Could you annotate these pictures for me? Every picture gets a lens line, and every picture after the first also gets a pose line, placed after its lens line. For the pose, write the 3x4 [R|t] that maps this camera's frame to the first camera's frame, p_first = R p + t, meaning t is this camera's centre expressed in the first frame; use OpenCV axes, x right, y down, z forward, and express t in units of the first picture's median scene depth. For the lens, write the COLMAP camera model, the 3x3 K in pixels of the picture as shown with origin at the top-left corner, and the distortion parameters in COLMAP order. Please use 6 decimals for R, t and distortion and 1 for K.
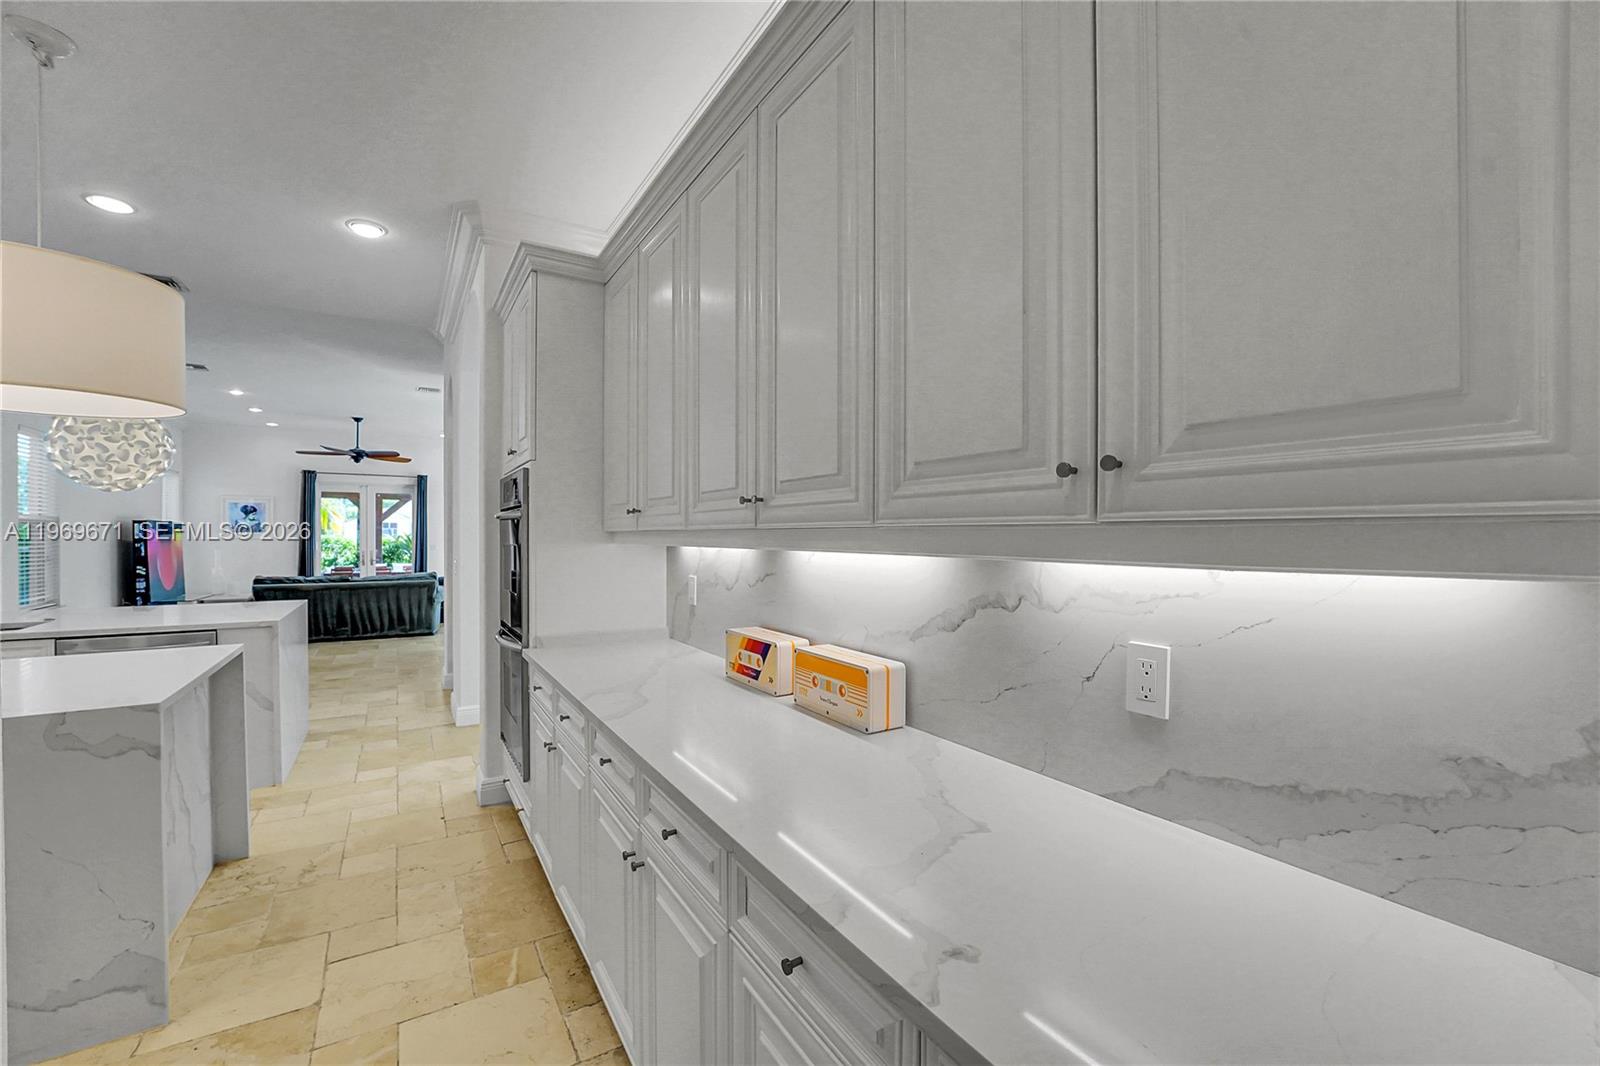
lens RADIAL K [[654.2, 0, 796.2], [0, 654.2, 536.4], [0, 0, 1]] dist [-0.024400, 0.000365]
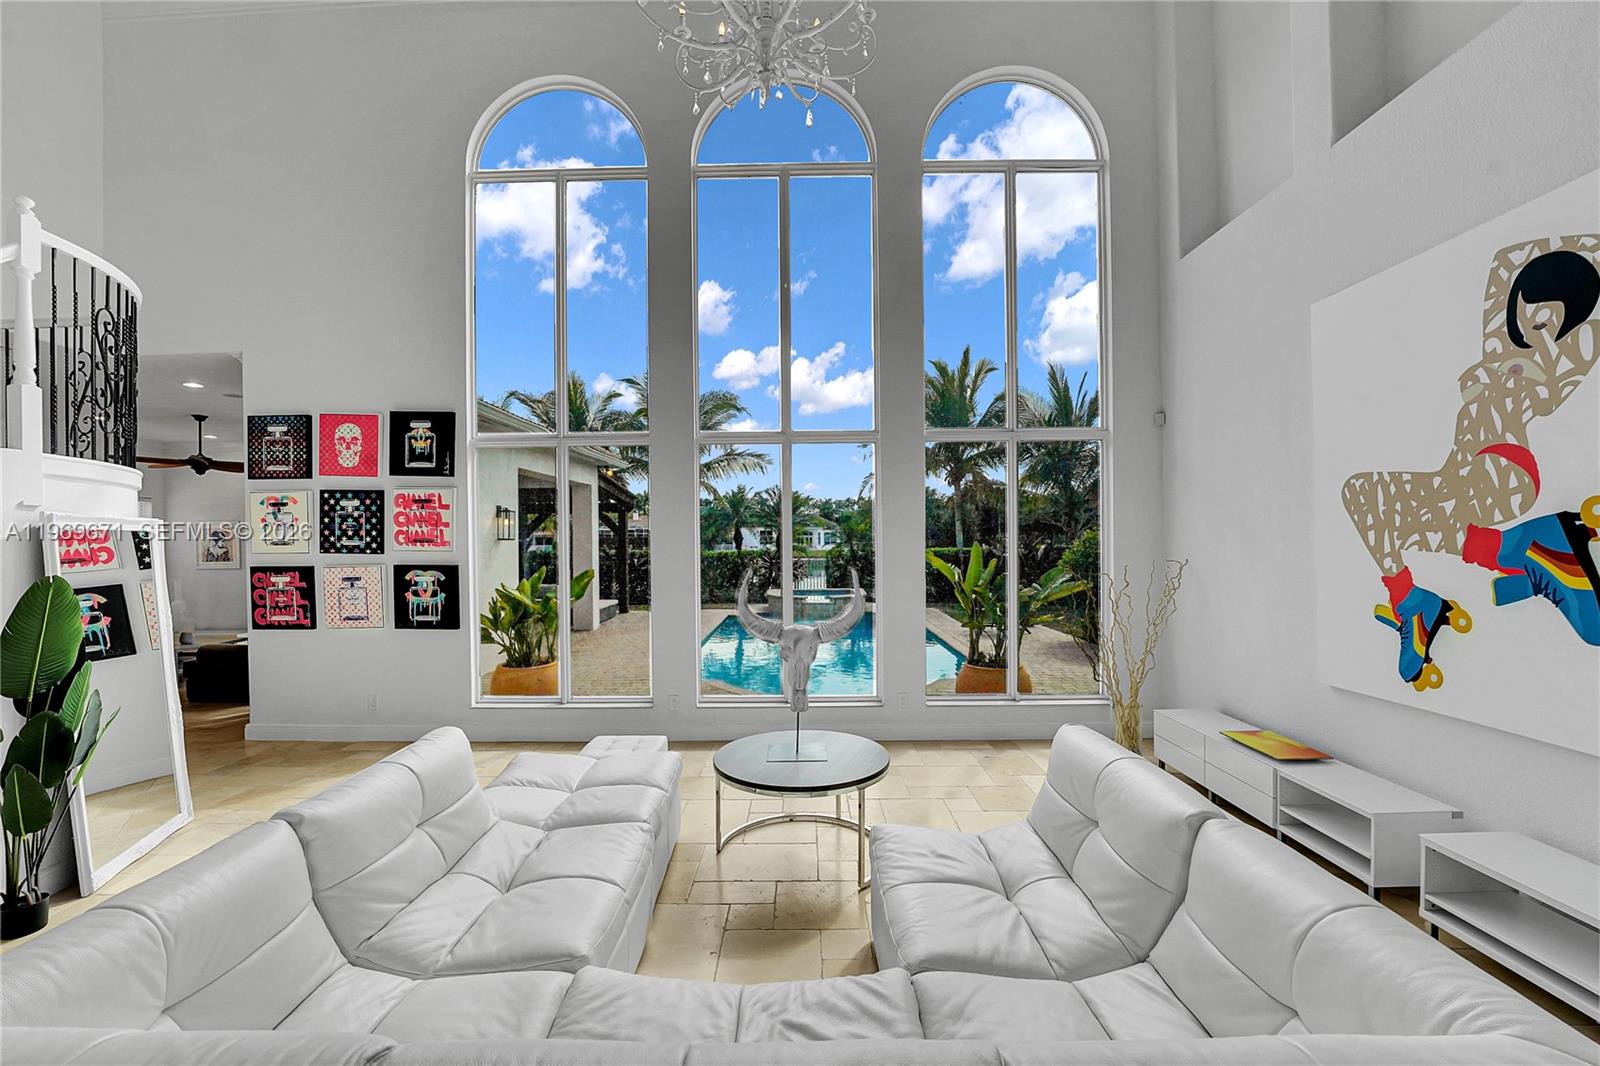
lens RADIAL K [[656.3, 0, 796.1], [0, 656.3, 548.3], [0, 0, 1]] dist [-0.035001, 0.006579]
pose [[0.842894, -0.006488, -0.538040, 0.398655], [0.013468, 0.999868, 0.009042, -0.029695], [0.537910, -0.014868, 0.842871, 0.920473]]
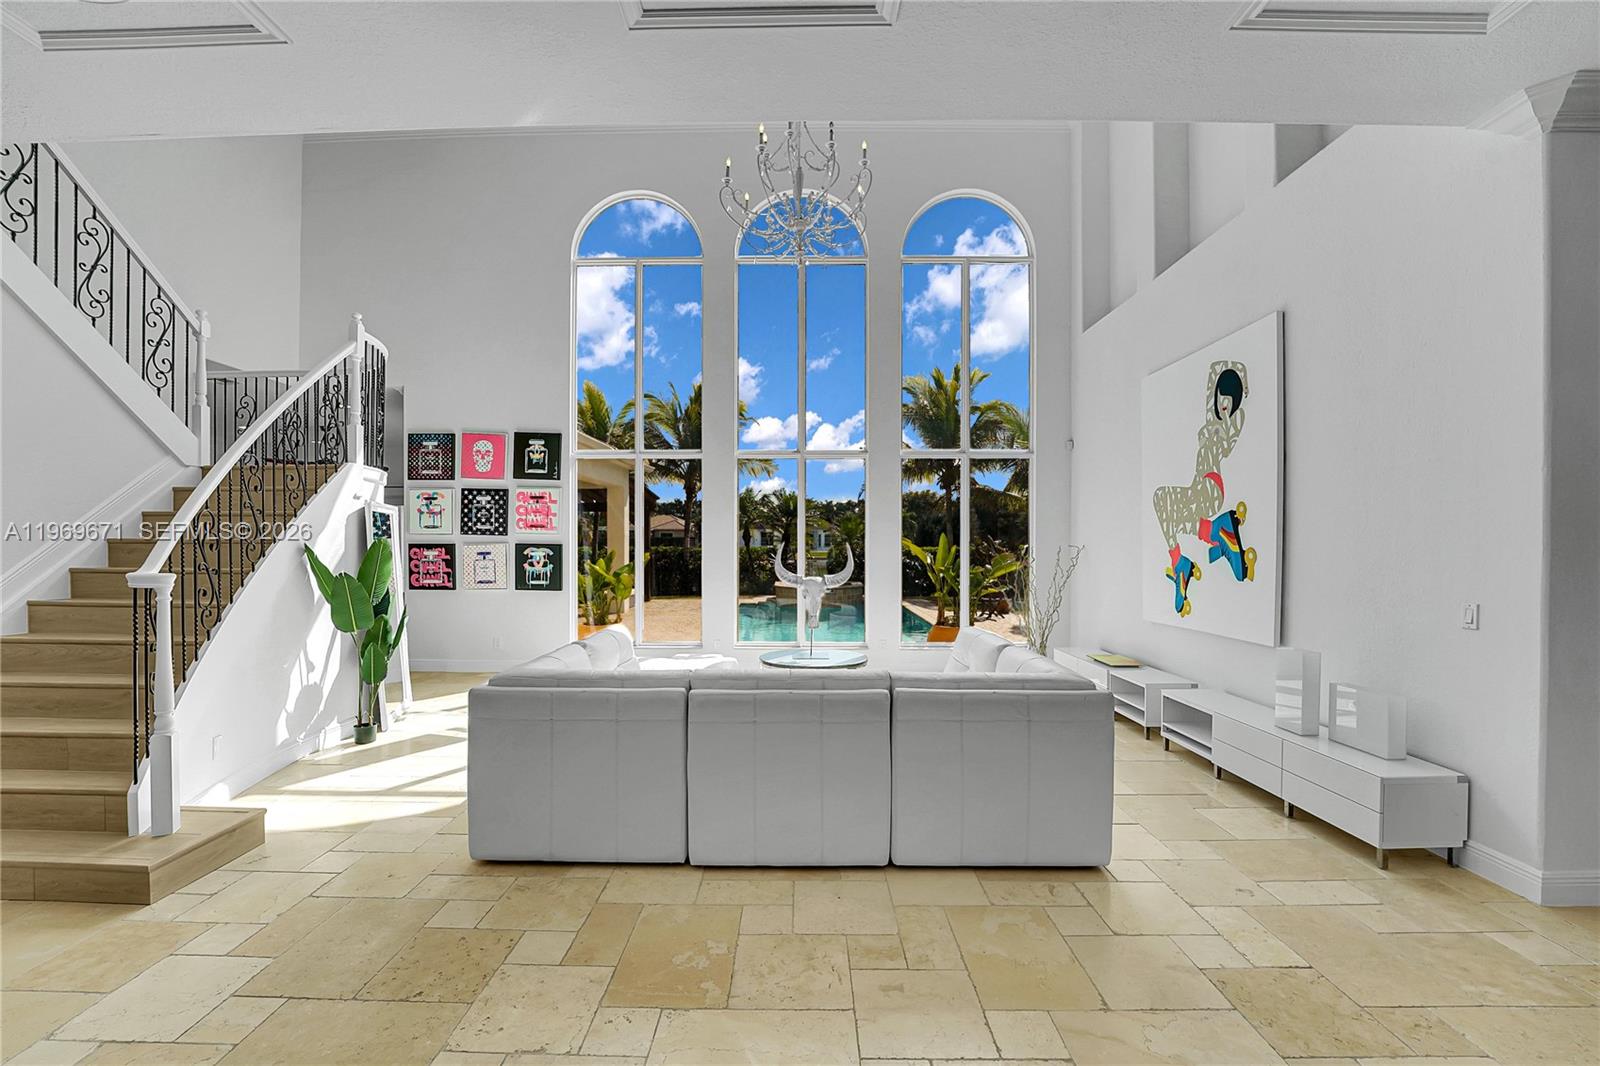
lens RADIAL K [[660.1, 0, 795.1], [0, 660.1, 551.1], [0, 0, 1]] dist [-0.029223, 0.000477]
pose [[0.844442, 0.003865, -0.535634, 0.518355], [0.000994, 0.999961, 0.008783, -0.010252], [0.535647, -0.007950, 0.844405, 0.698162]]
